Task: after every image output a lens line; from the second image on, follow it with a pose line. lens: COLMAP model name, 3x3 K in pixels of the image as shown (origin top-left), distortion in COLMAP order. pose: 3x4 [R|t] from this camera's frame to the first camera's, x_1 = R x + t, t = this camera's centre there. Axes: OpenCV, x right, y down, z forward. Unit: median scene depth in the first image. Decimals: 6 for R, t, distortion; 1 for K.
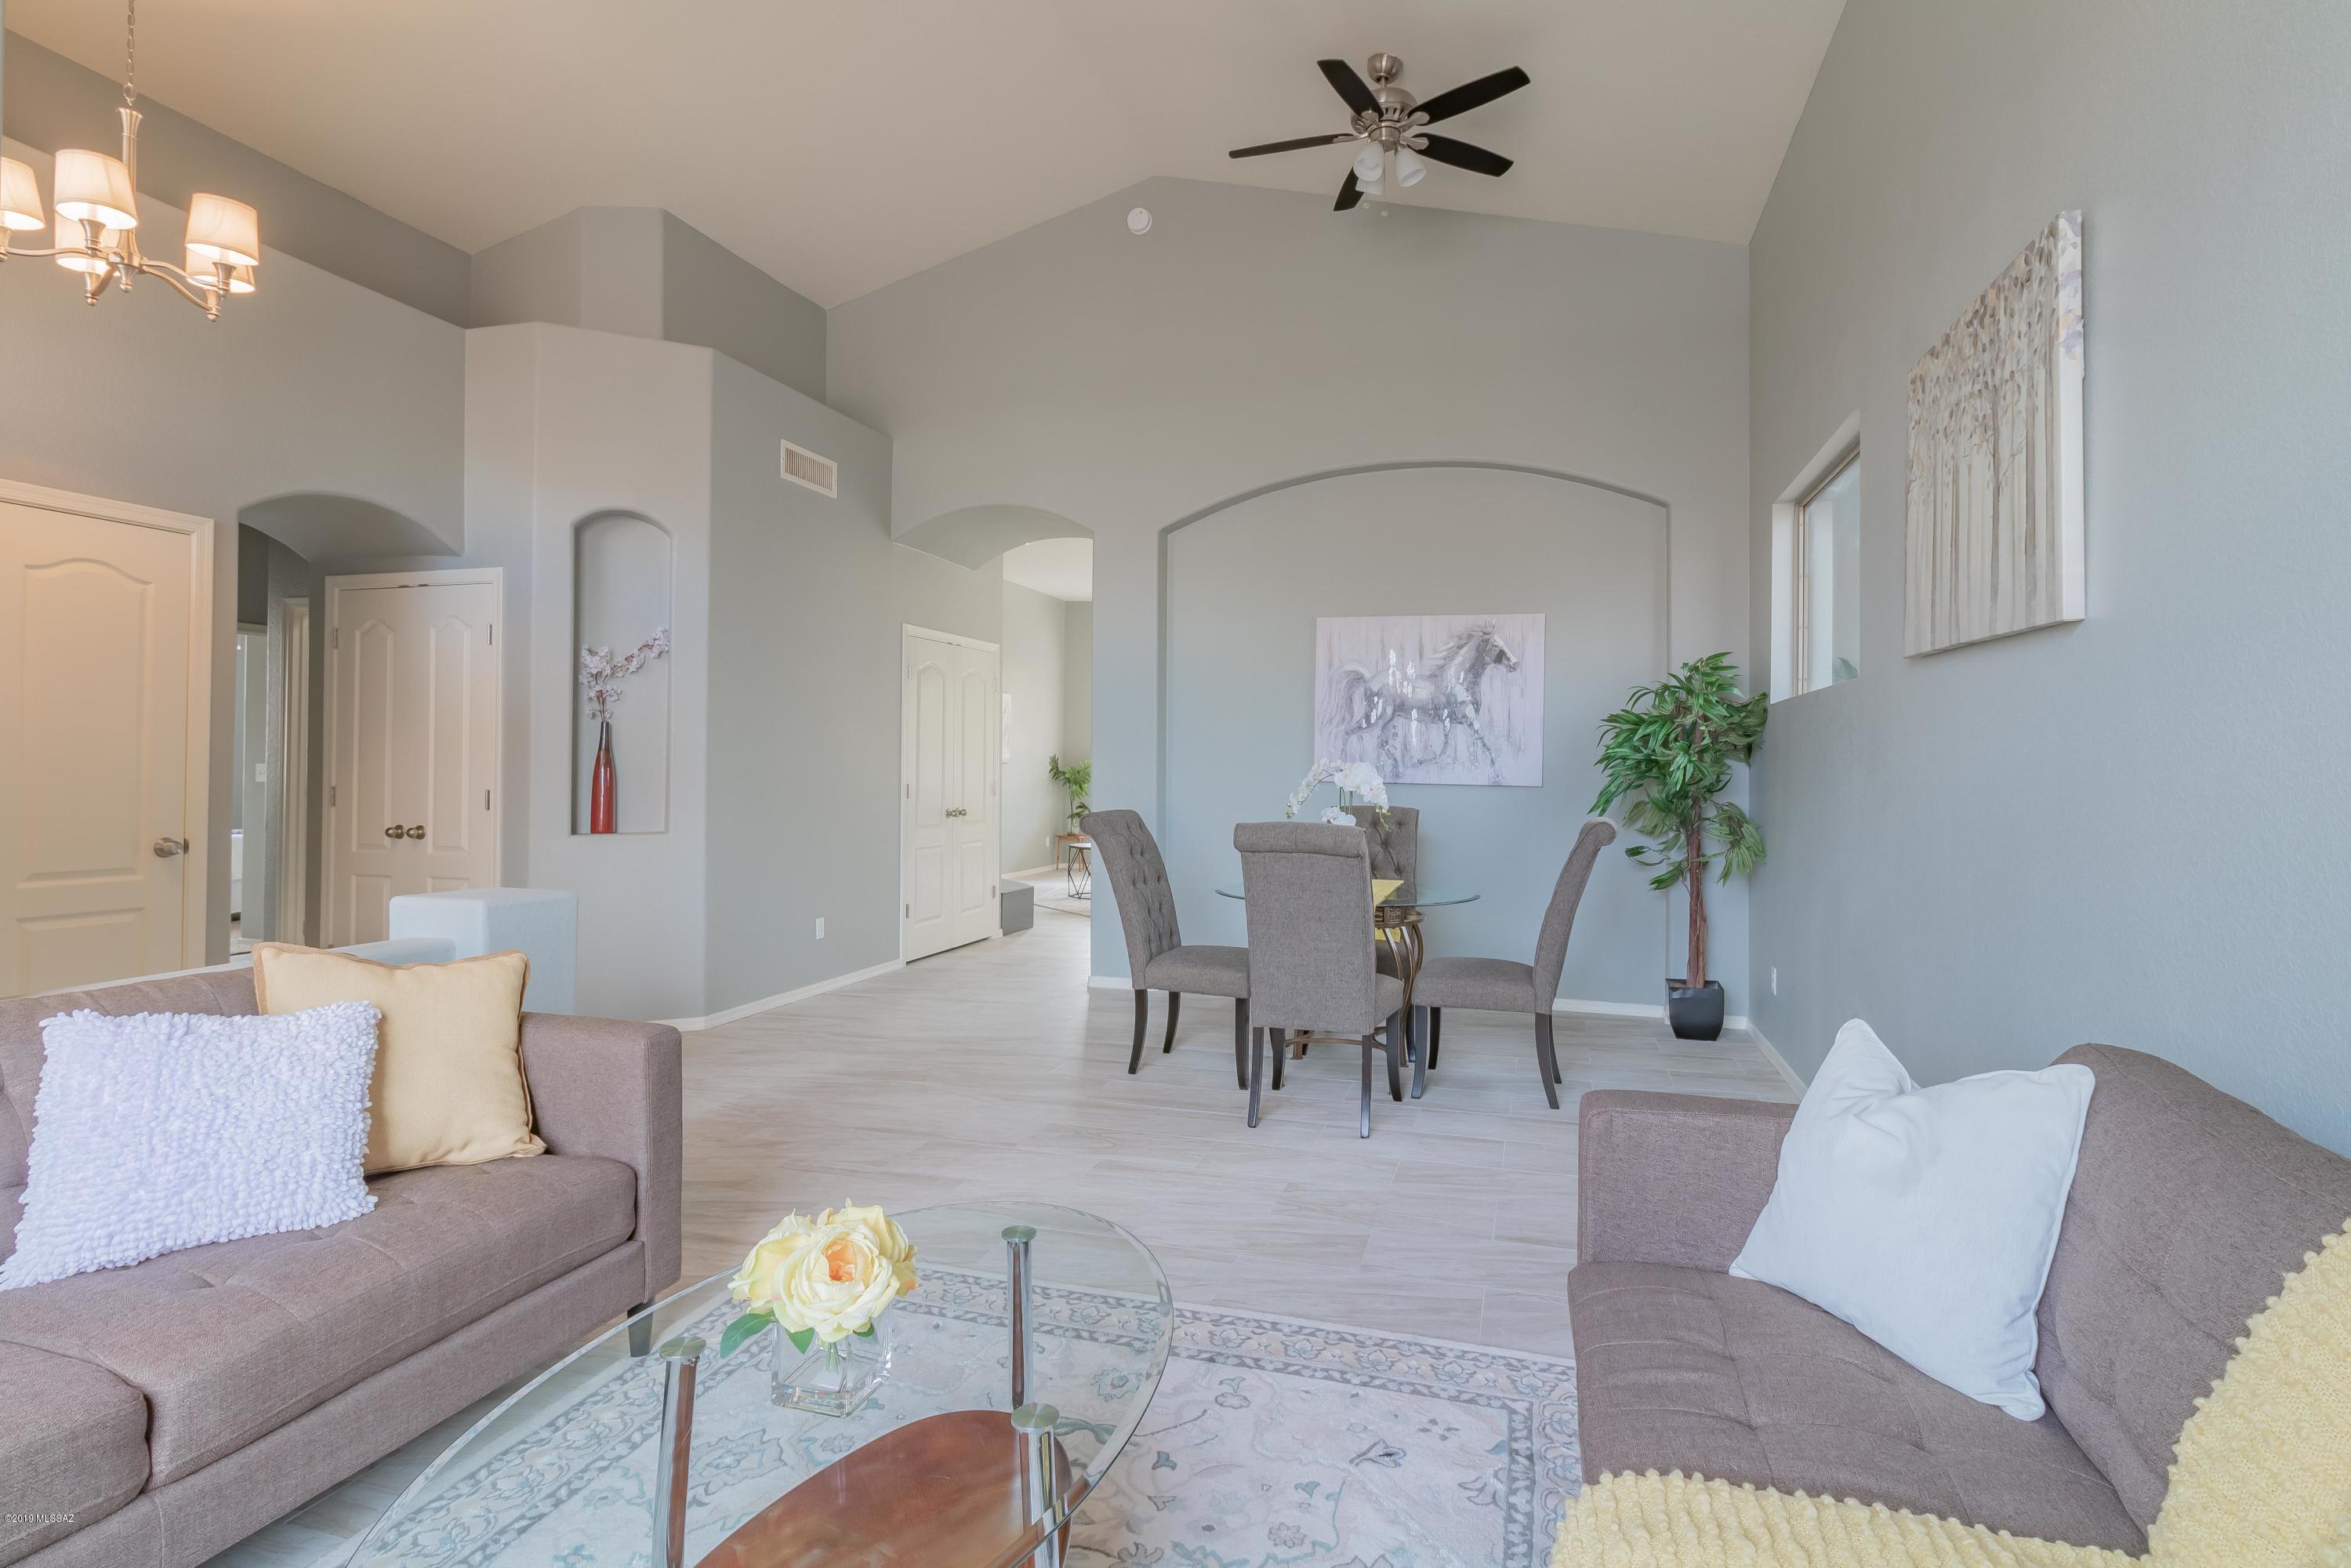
lens RADIAL K [[1191.3, 0, 1209.0], [0, 1191.3, 756.5], [0, 0, 1]] dist [-0.000596, -0.000250]
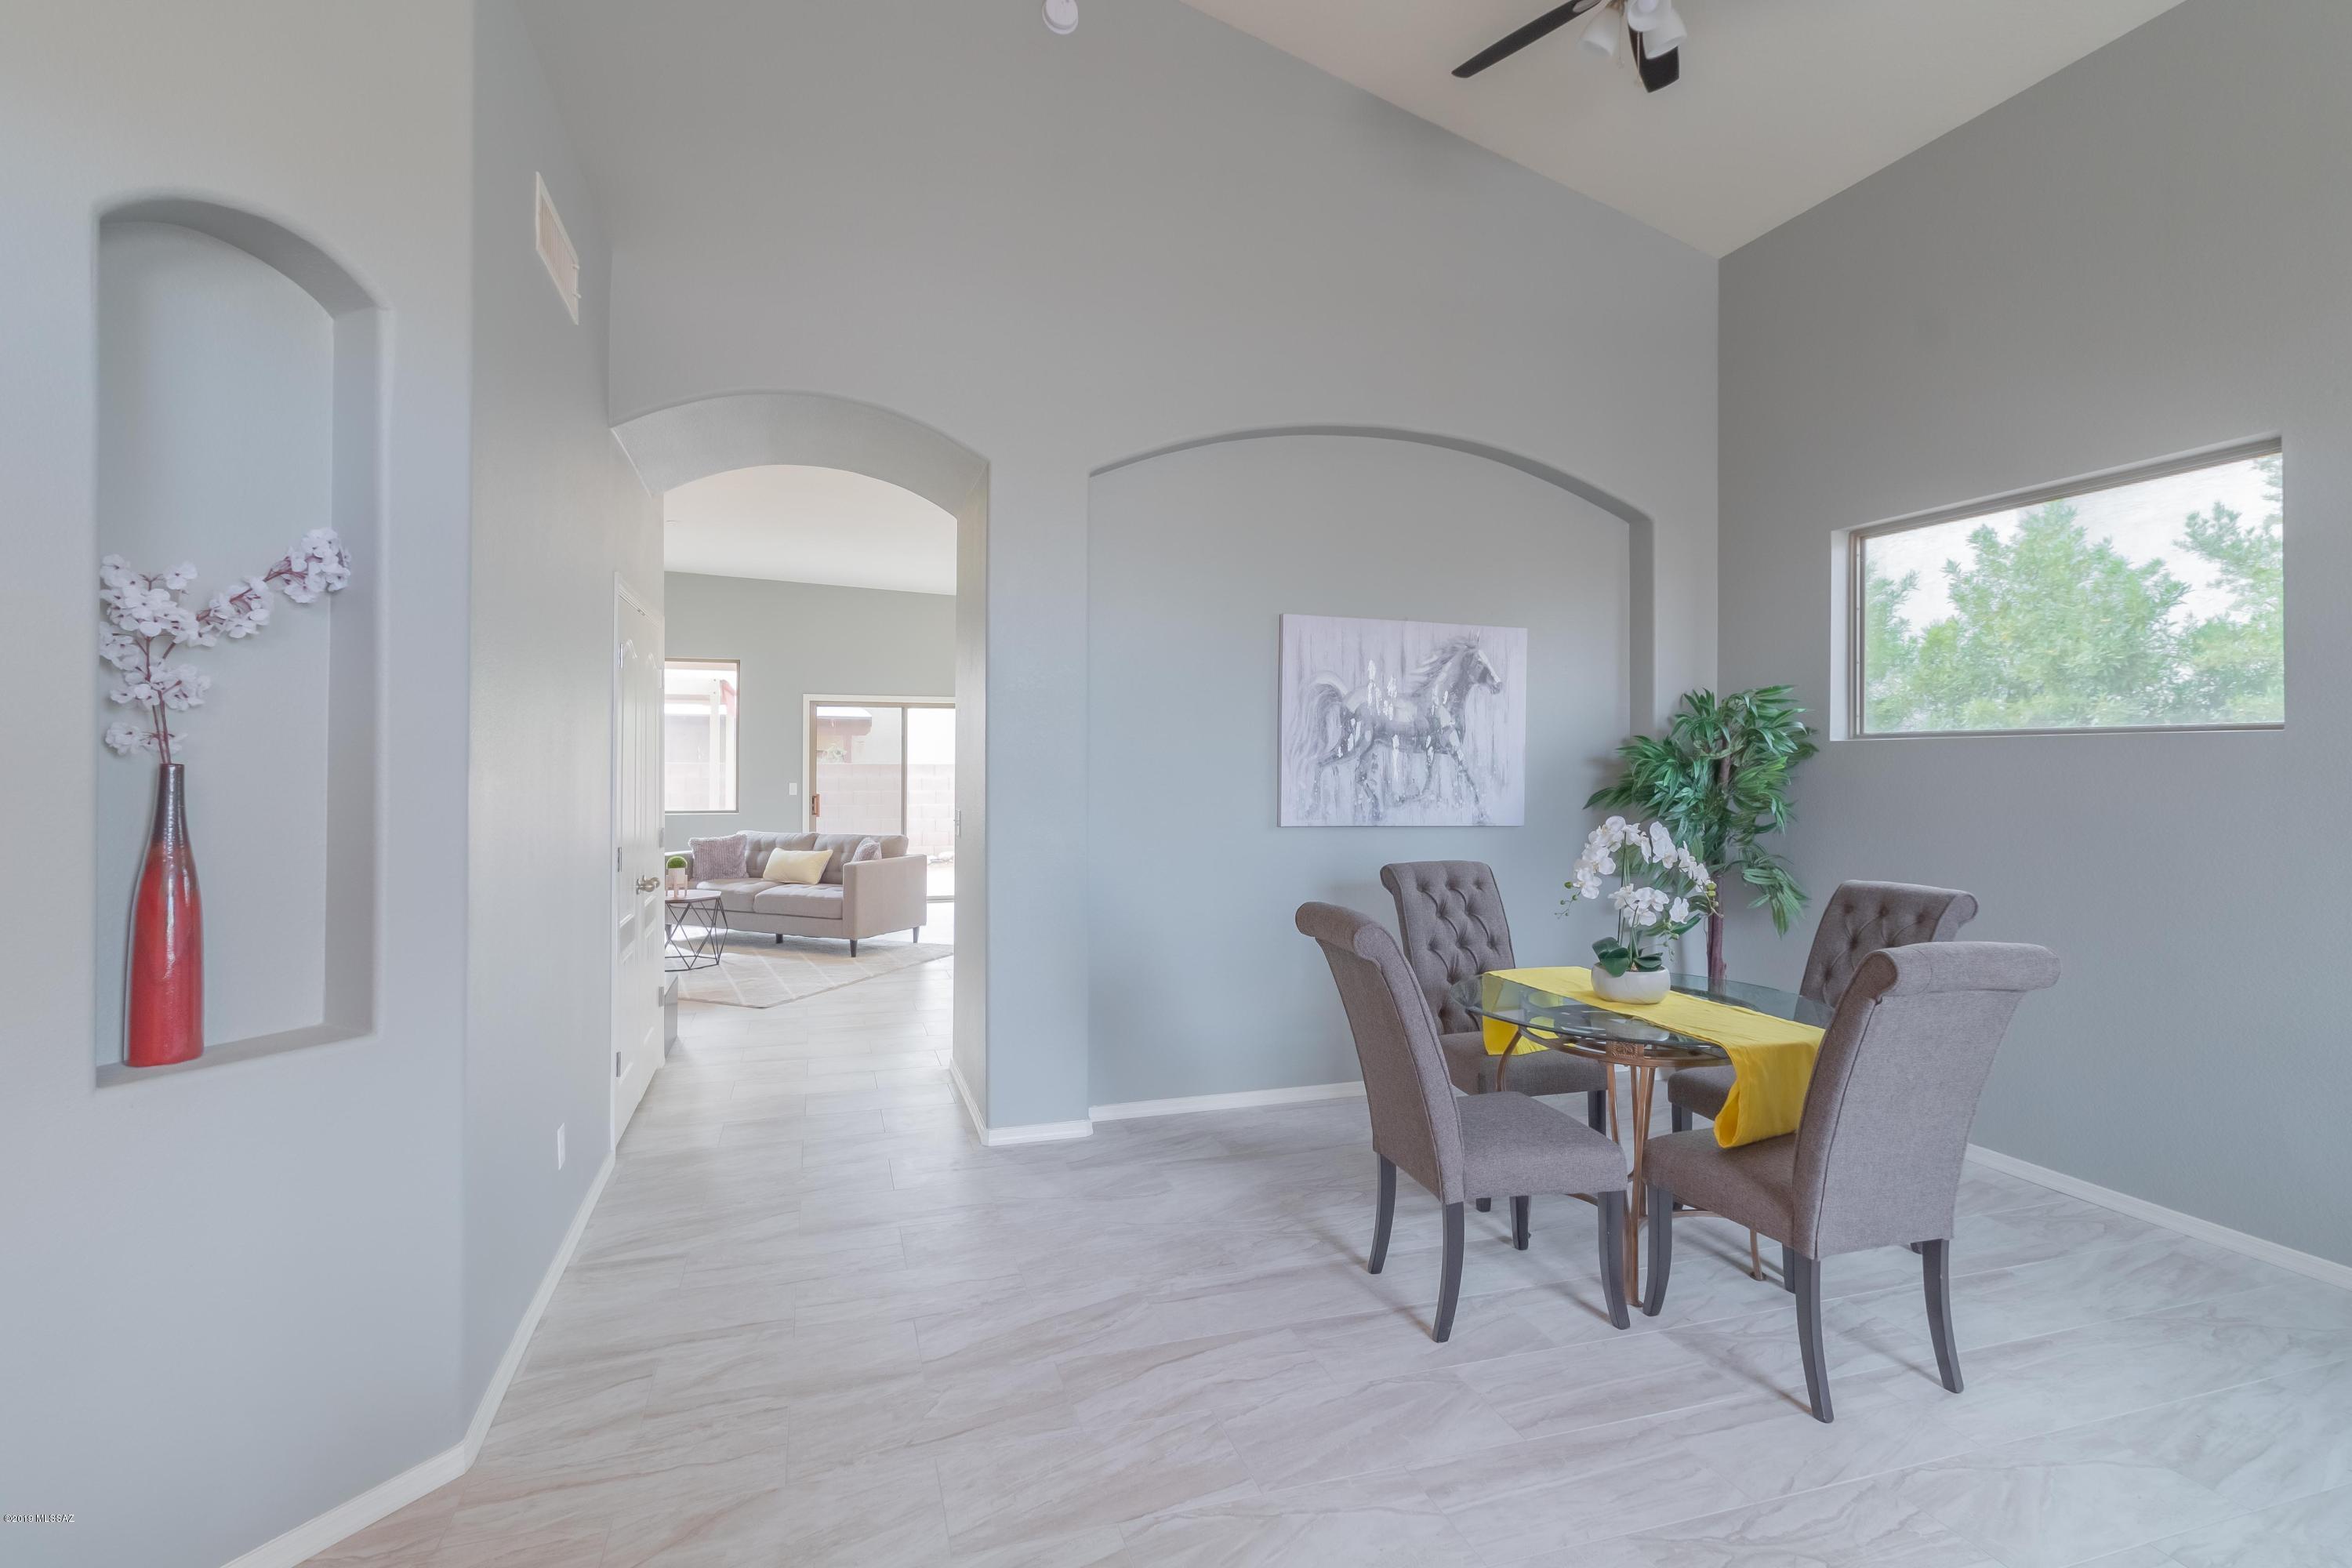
lens RADIAL K [[1105.3, 0, 1175.0], [0, 1105.3, 755.4], [0, 0, 1]] dist [0.003457, -0.000531]
pose [[0.831833, -0.001392, 0.555024, -0.376700], [-0.001311, 0.999989, 0.004473, -0.029189], [-0.555024, -0.004448, 0.831822, 0.457067]]
